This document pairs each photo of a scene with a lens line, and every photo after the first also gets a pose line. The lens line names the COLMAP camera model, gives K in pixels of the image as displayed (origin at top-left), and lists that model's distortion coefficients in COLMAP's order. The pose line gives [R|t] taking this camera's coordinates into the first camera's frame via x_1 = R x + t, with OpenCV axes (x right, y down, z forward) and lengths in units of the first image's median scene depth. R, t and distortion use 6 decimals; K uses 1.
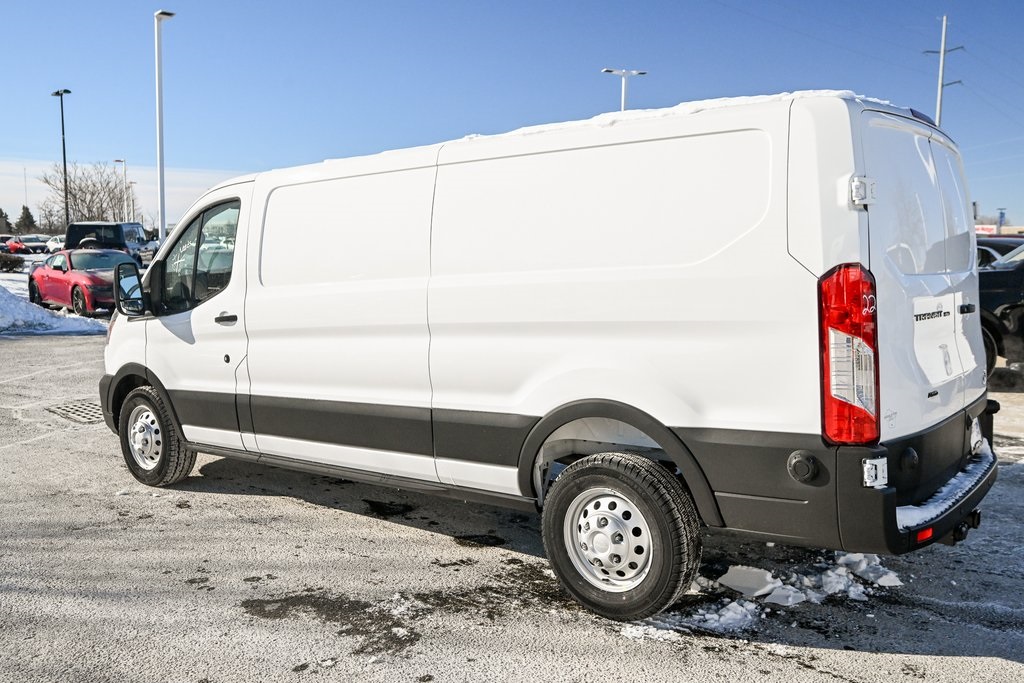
lens RADIAL K [[888.3, 0, 512.1], [0, 888.3, 341.9], [0, 0, 1]] dist [0.001406, -0.007124]
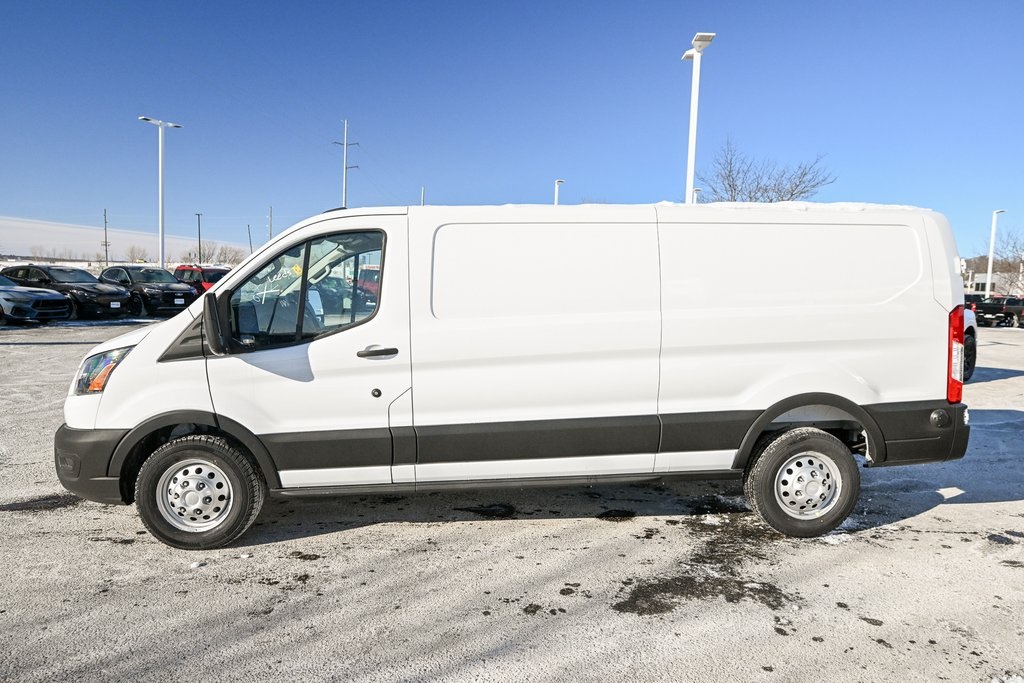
lens RADIAL K [[652.9, 0, 512.0], [0, 652.9, 341.6], [0, 0, 1]] dist [-0.005908, -0.002099]
pose [[0.731636, -0.041738, 0.680417, -0.921266], [0.044974, 0.998905, 0.012915, -0.053588], [-0.680211, 0.021152, 0.732712, 0.482696]]
